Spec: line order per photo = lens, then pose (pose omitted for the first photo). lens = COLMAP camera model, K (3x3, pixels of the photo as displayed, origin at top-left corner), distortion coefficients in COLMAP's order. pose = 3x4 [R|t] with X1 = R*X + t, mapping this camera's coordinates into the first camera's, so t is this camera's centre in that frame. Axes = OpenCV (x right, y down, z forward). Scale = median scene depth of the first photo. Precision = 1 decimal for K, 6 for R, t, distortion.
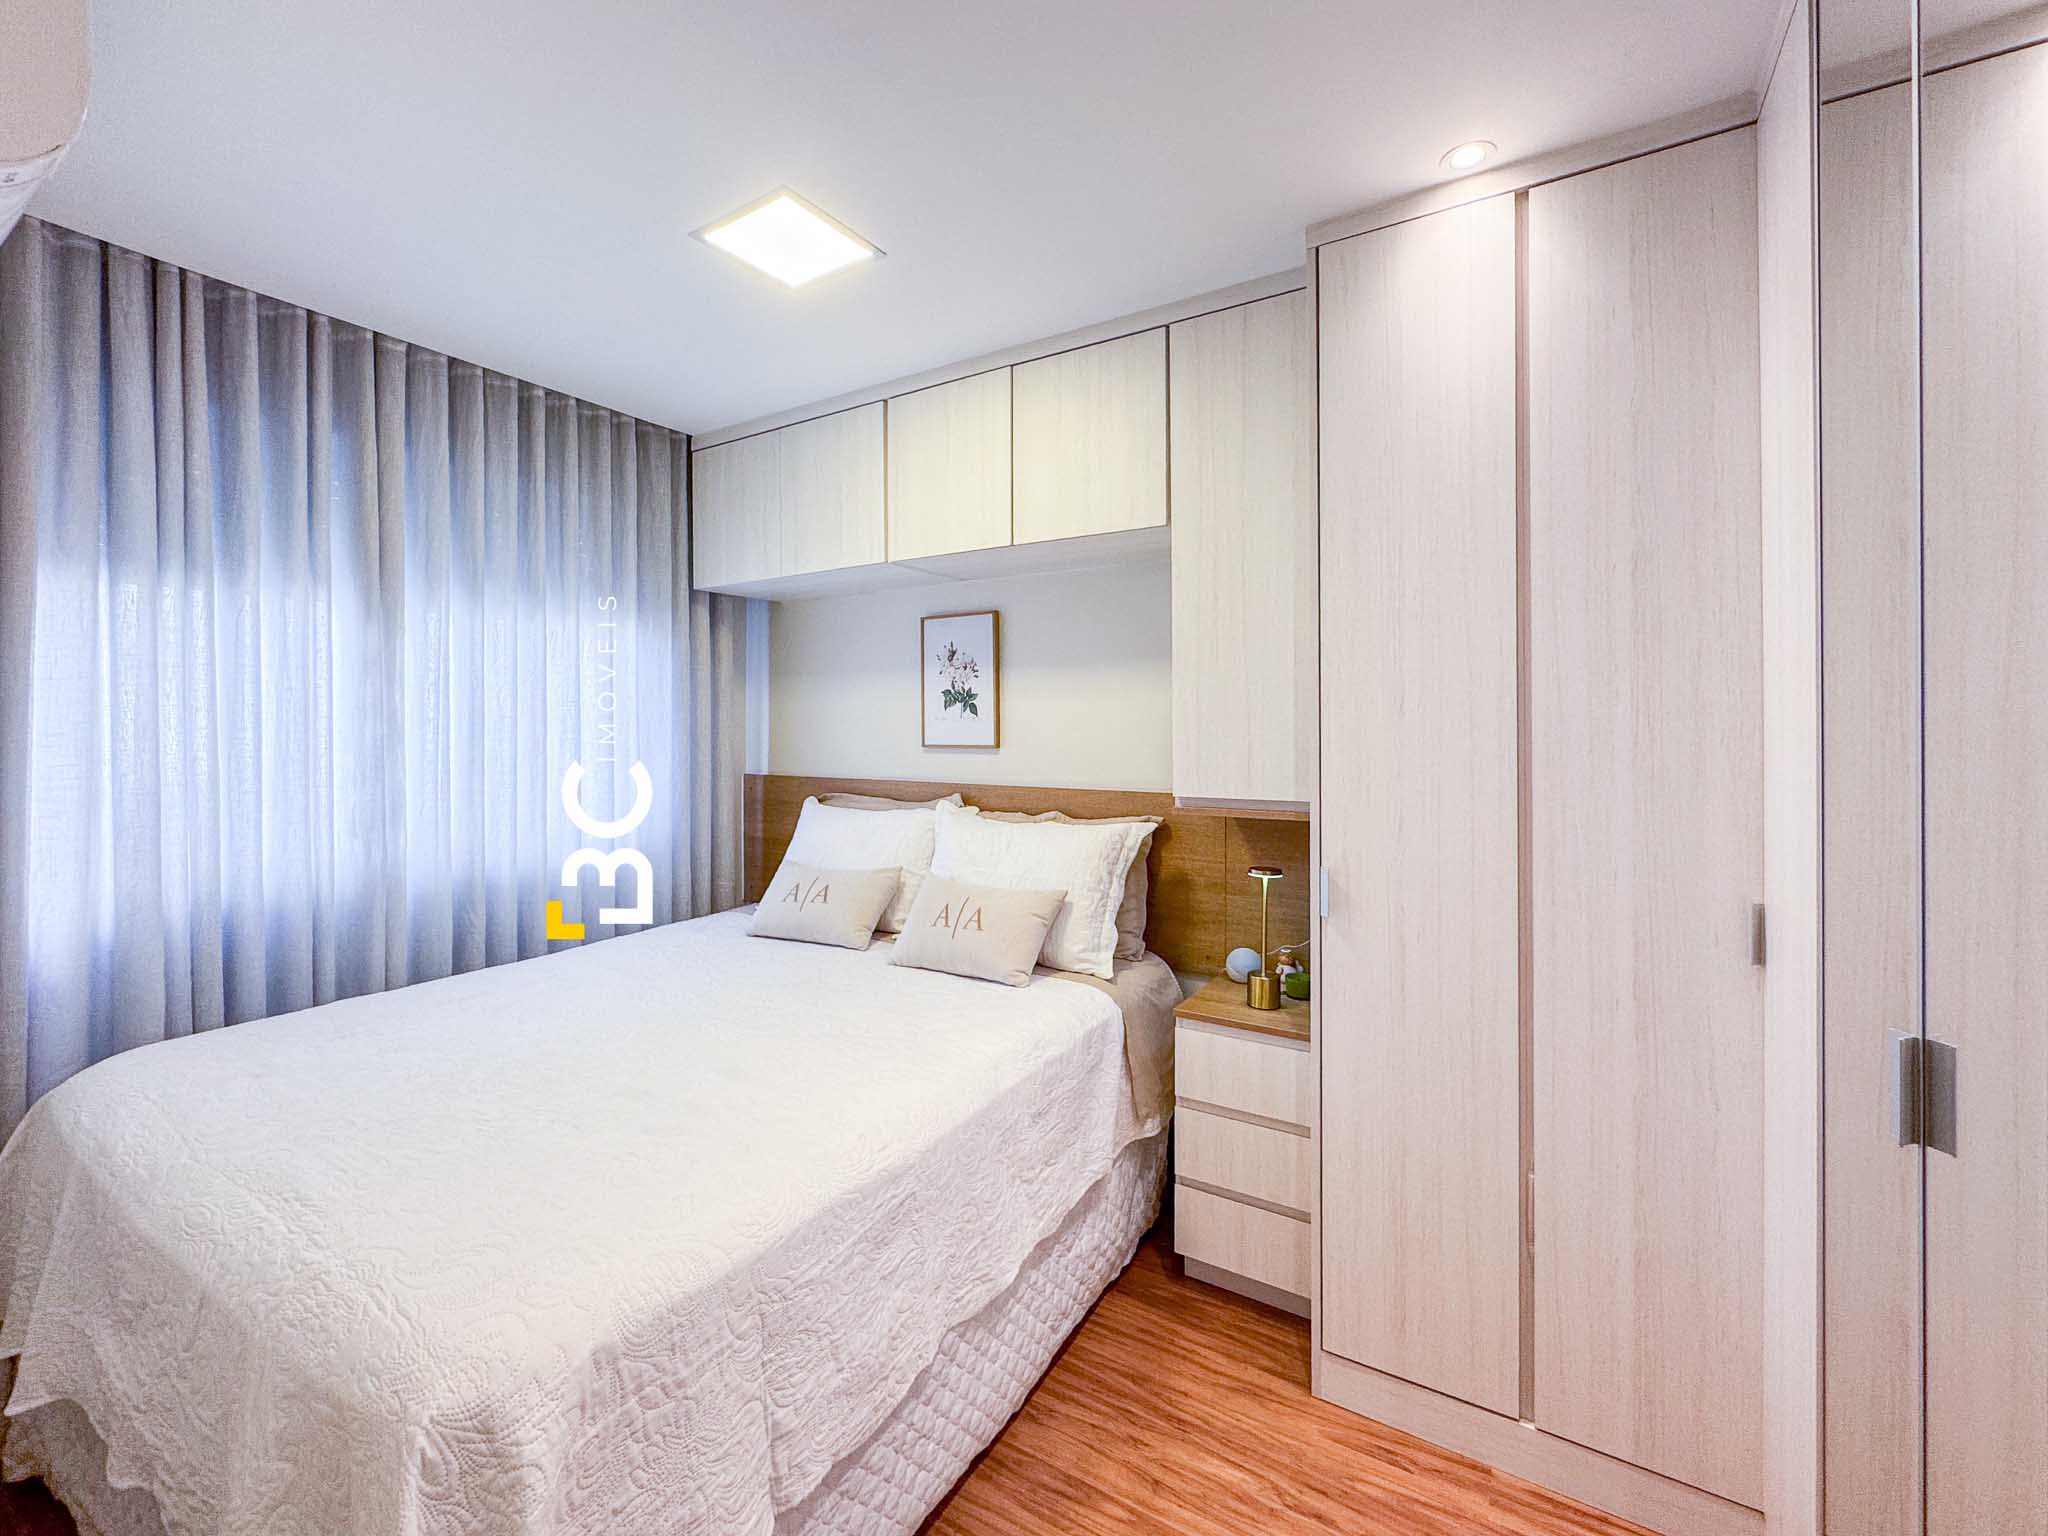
lens RADIAL K [[846.0, 0, 993.1], [0, 846.0, 725.8], [0, 0, 1]] dist [-0.002262, 0.001597]
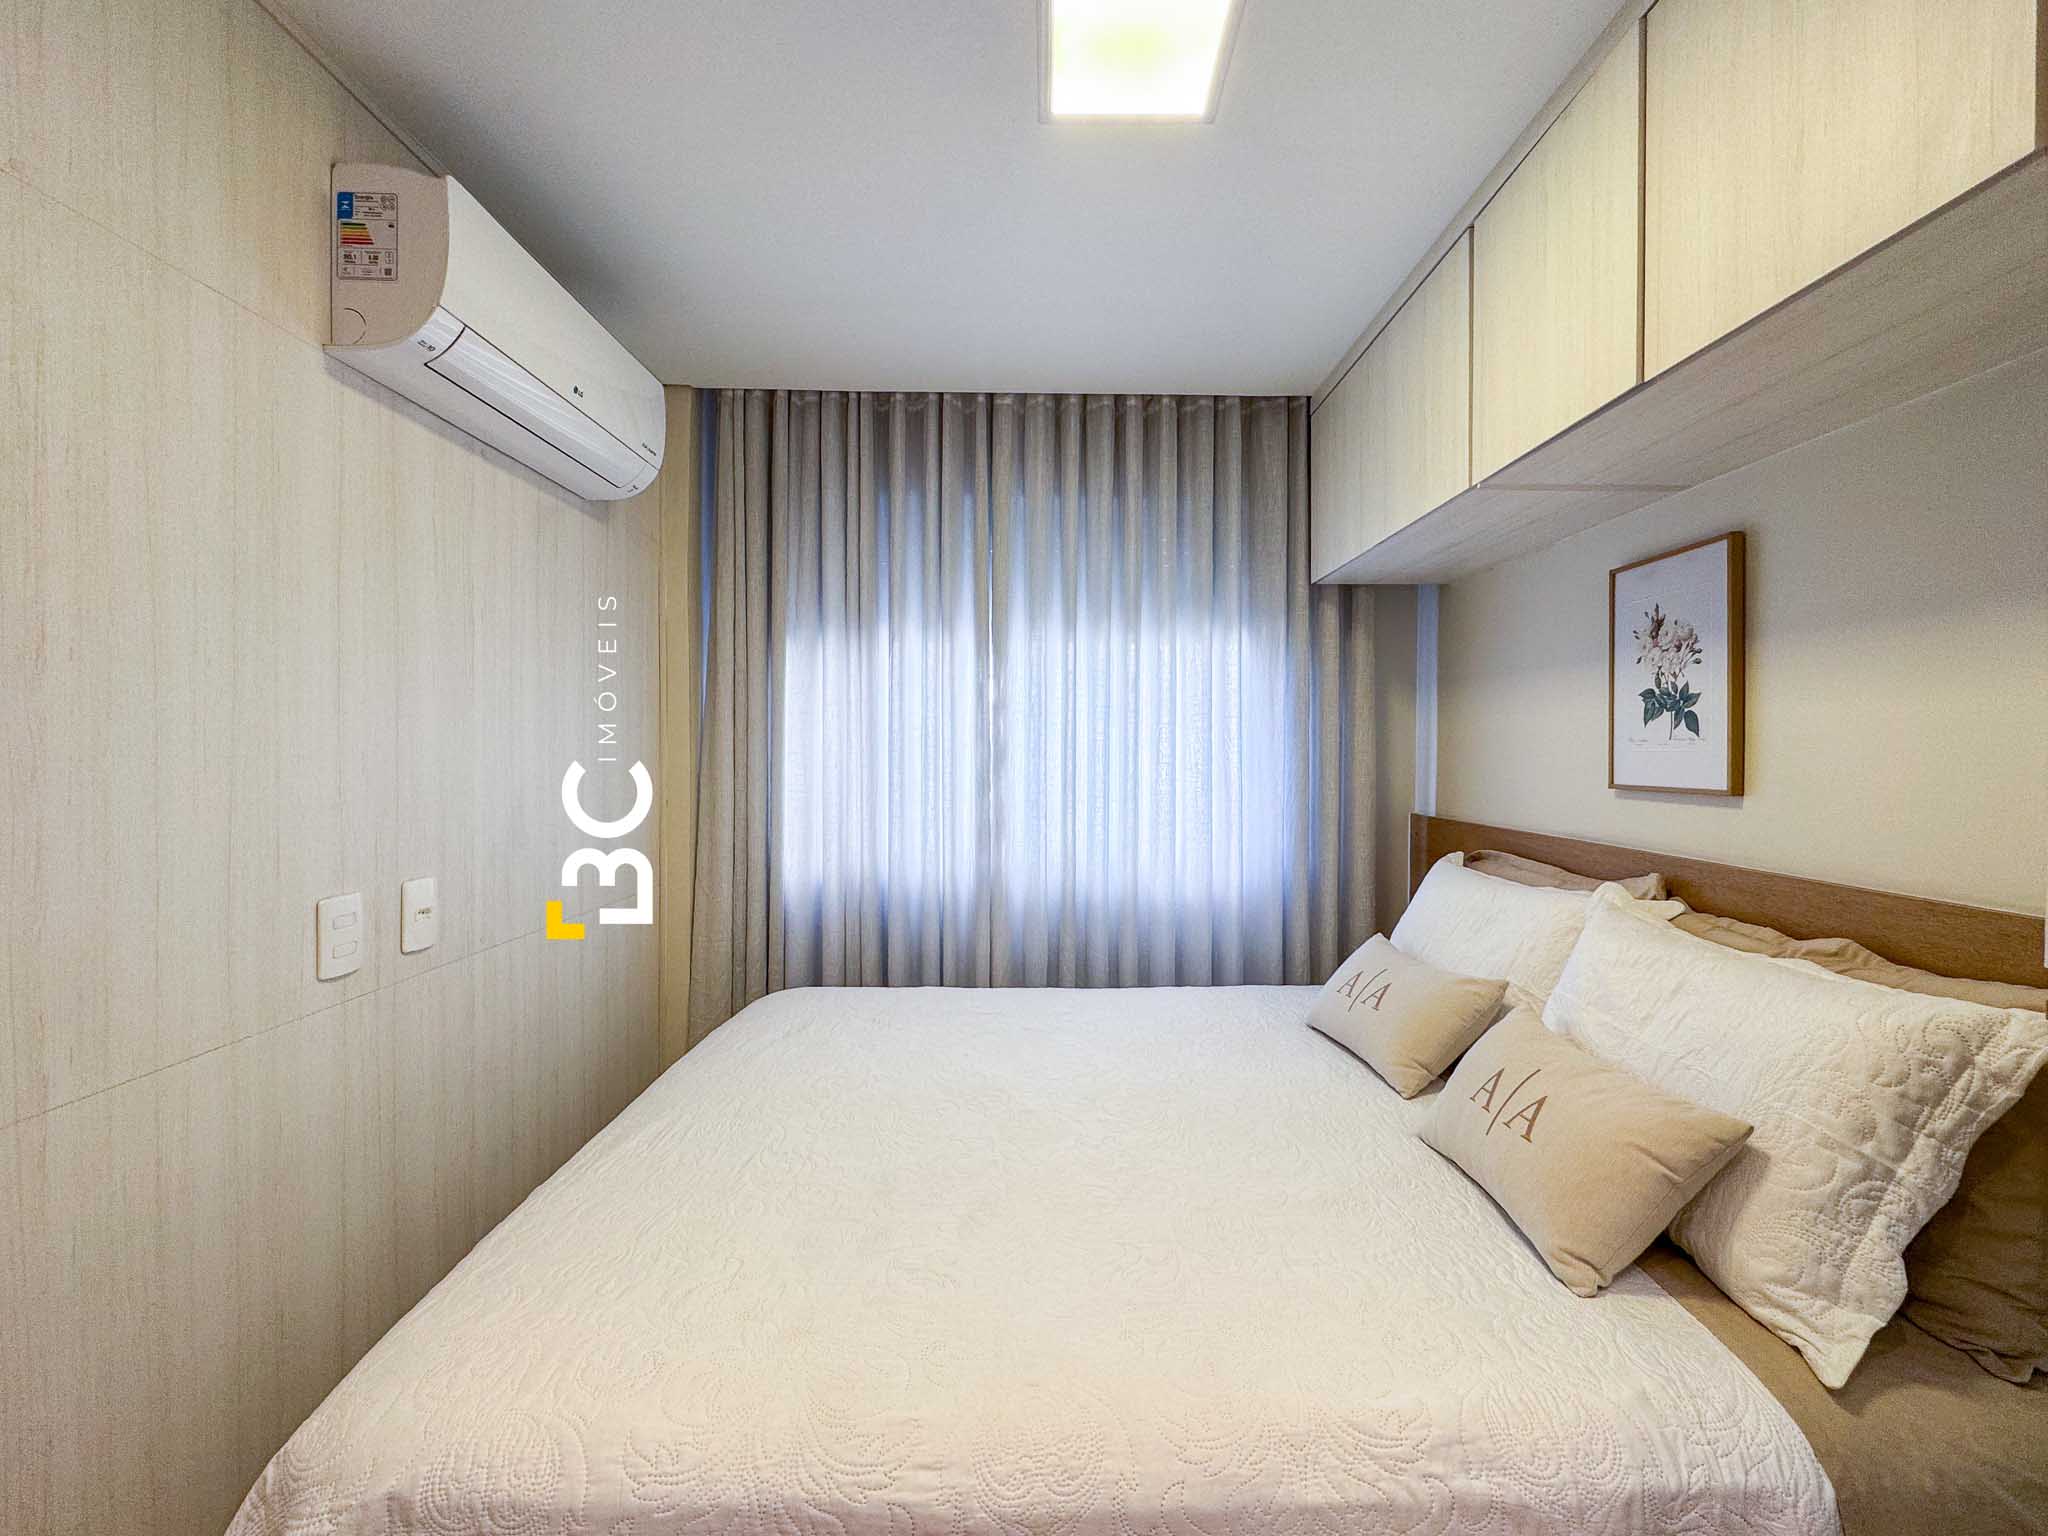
lens RADIAL K [[846.0, 0, 1039.5], [0, 846.0, 755.9], [0, 0, 1]] dist [-0.002262, 0.001597]
pose [[0.566797, 0.011271, -0.823780, 0.189630], [-0.007761, 0.999935, 0.008342, 0.000628], [0.823821, 0.001665, 0.566848, 0.352135]]
